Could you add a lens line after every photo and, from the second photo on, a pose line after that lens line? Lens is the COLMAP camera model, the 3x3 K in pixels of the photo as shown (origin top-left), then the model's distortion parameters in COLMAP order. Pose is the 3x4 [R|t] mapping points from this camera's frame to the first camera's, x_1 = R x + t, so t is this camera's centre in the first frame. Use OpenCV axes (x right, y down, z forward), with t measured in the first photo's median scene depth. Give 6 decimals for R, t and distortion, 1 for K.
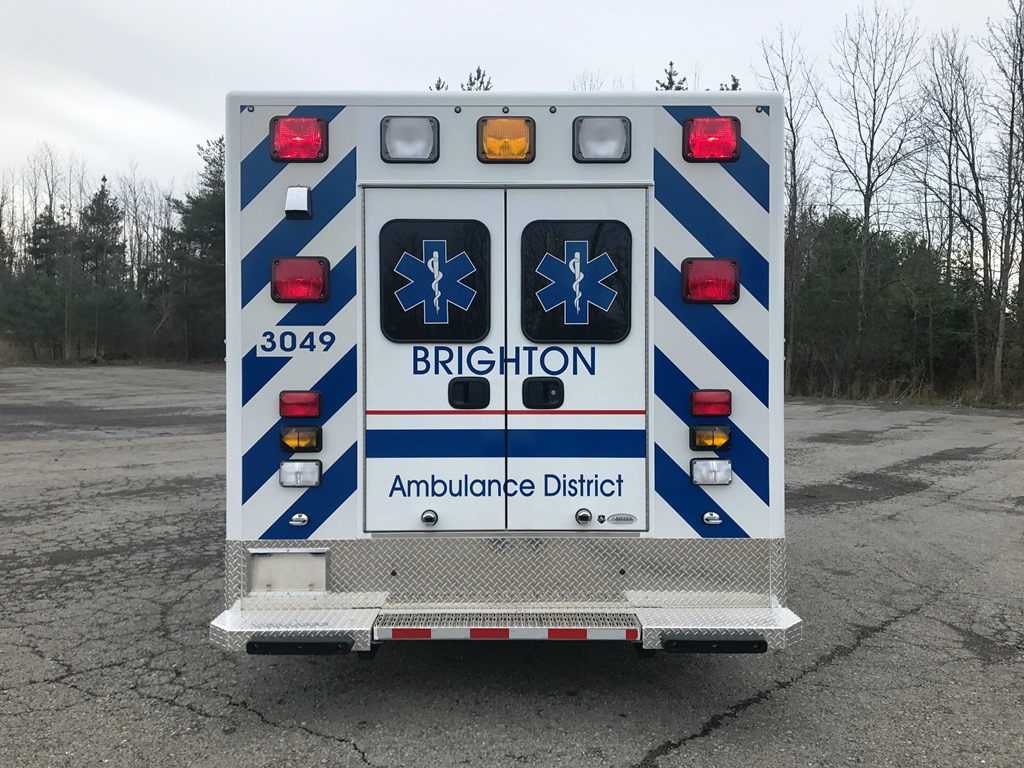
lens RADIAL K [[834.0, 0, 509.1], [0, 834.0, 391.8], [0, 0, 1]] dist [0.084865, -0.116019]
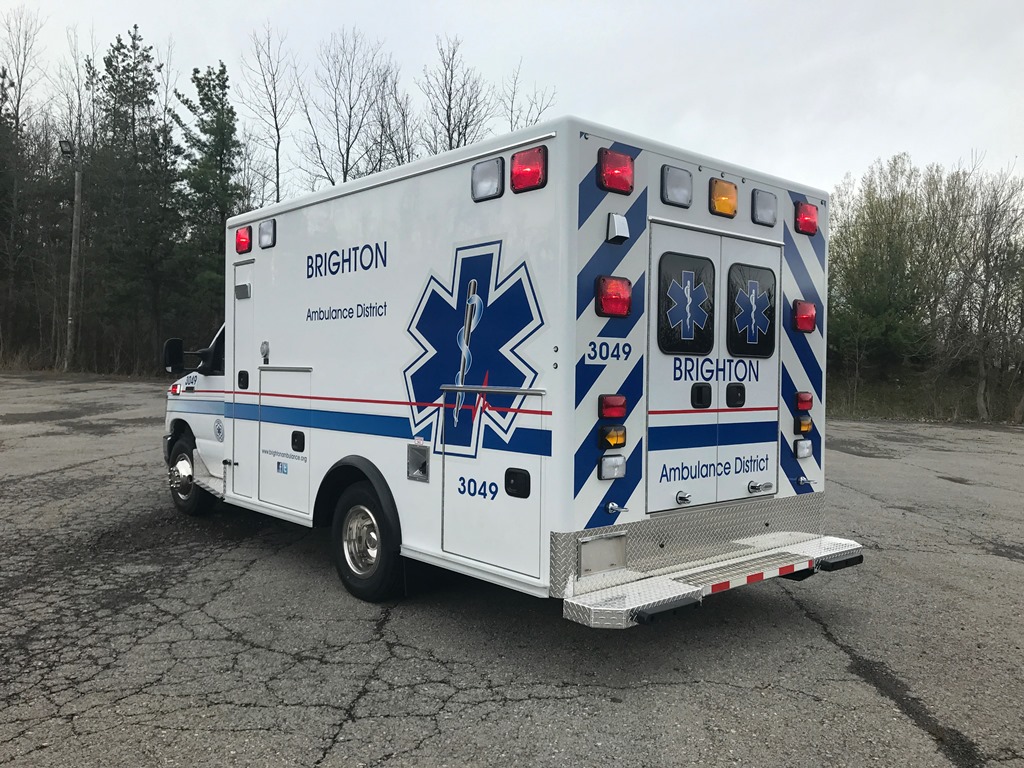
lens RADIAL K [[839.8, 0, 512.0], [0, 839.8, 384.0], [0, 0, 1]] dist [0.084761, -0.148550]
pose [[0.756103, 0.000777, 0.654452, -1.090265], [-0.004247, 0.999984, 0.003720, -0.019316], [-0.654439, -0.005593, 0.756094, 0.228949]]
